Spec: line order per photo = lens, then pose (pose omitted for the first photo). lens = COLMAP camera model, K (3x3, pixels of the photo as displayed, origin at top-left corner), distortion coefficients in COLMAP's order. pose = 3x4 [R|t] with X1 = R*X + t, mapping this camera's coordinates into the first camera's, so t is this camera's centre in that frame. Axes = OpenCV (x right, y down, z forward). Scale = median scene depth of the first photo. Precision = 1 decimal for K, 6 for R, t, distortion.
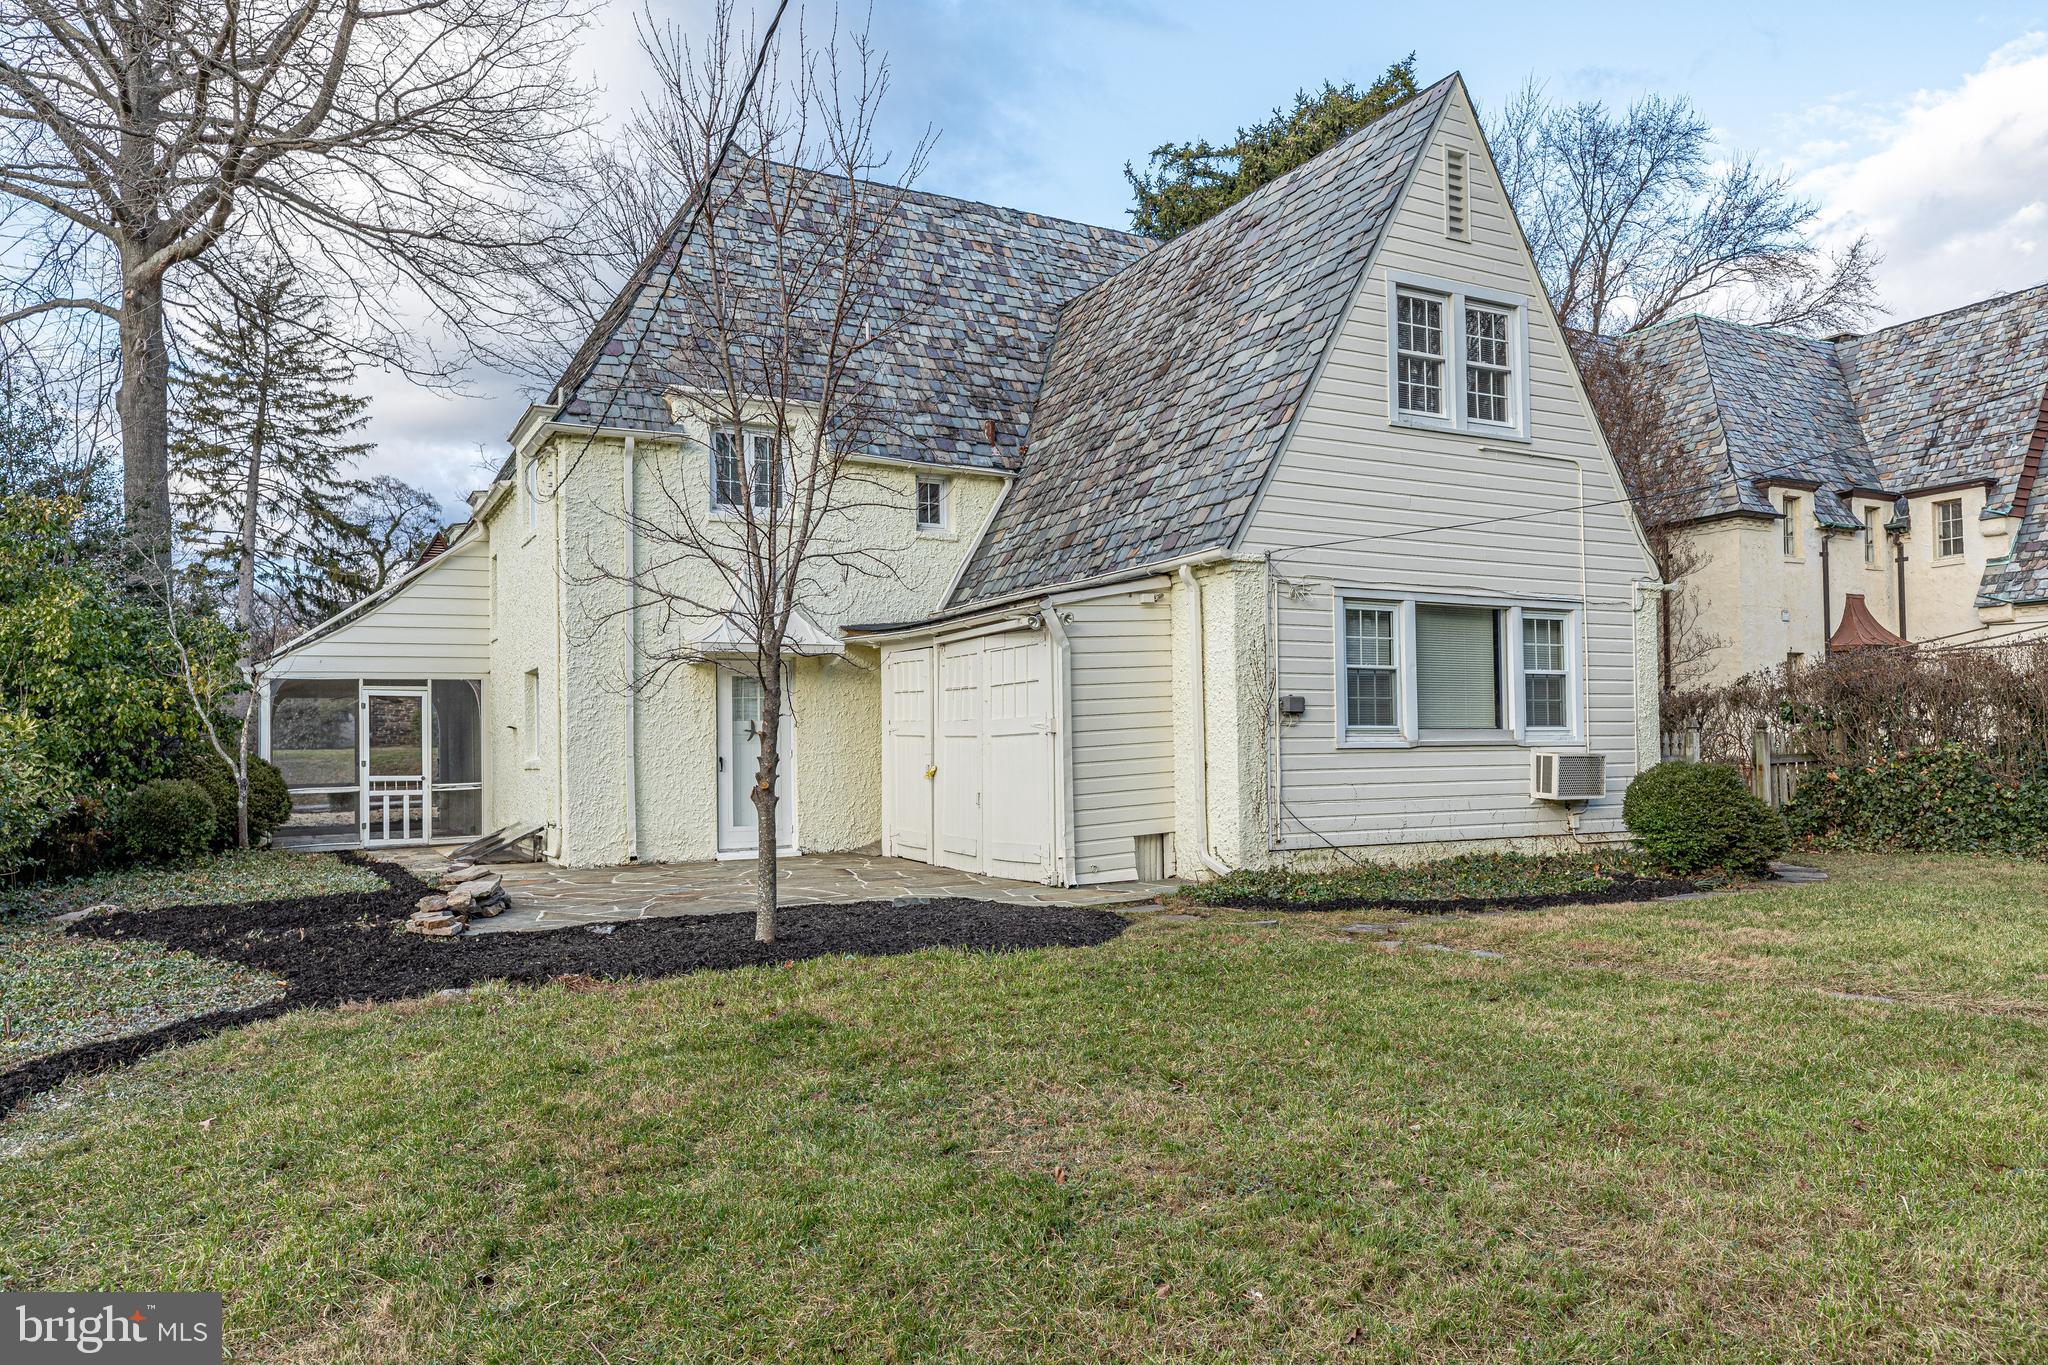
lens RADIAL K [[1411.5, 0, 1024.5], [0, 1411.5, 727.9], [0, 0, 1]] dist [0.010871, 0.001528]
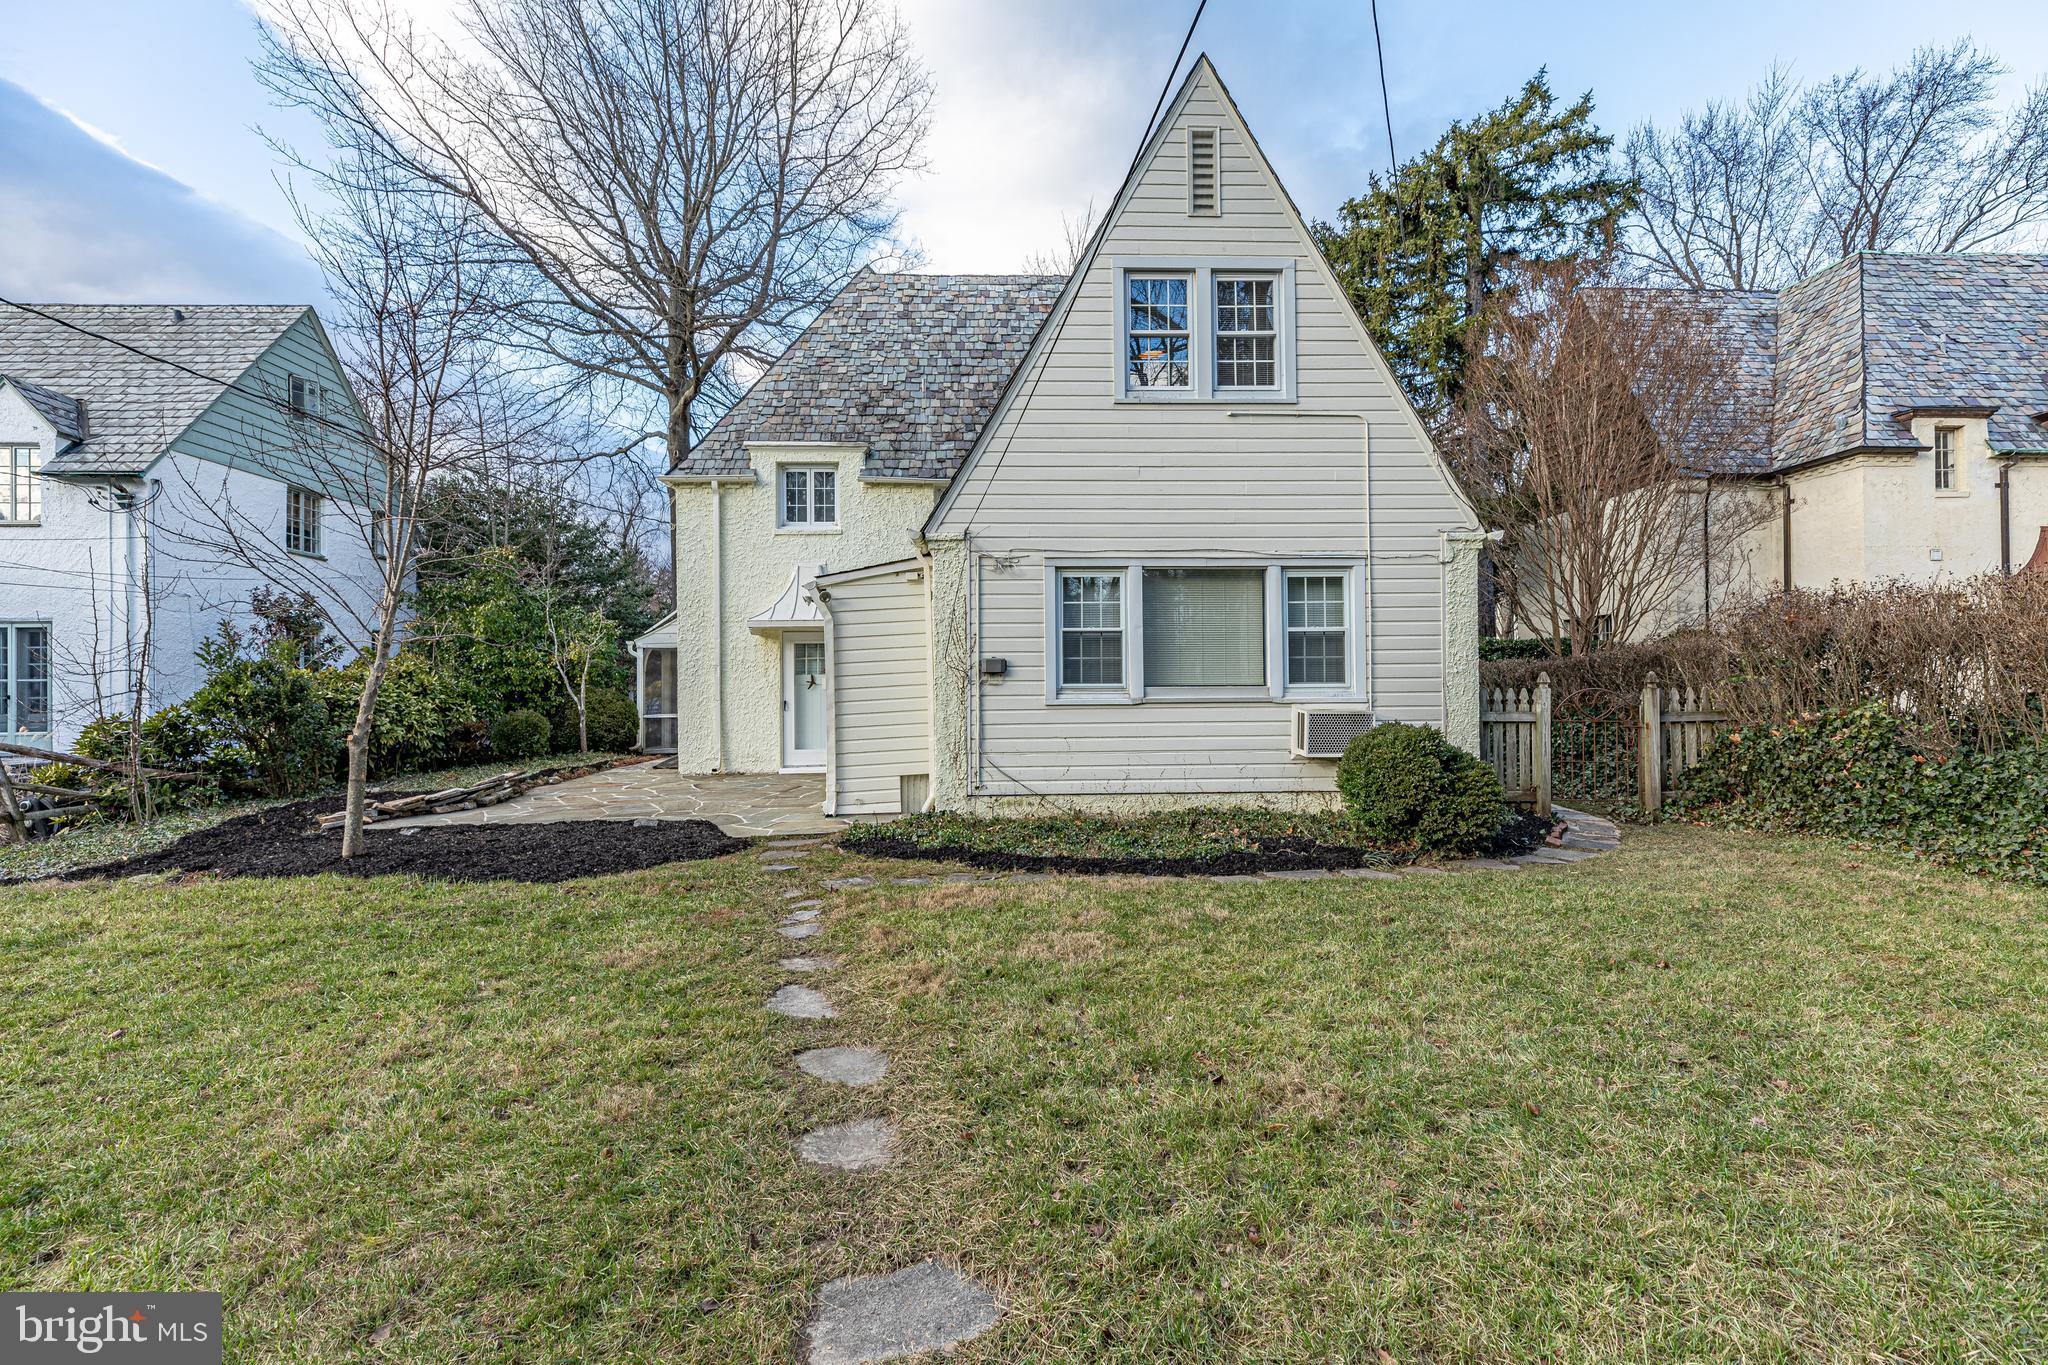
lens RADIAL K [[925.3, 0, 1024.0], [0, 925.3, 682.5], [0, 0, 1]] dist [0.001850, 0.000335]
pose [[0.894351, 0.003054, -0.447356, 0.474665], [0.004874, 0.999851, 0.016570, -0.013525], [0.447340, -0.016999, 0.894203, 0.314061]]
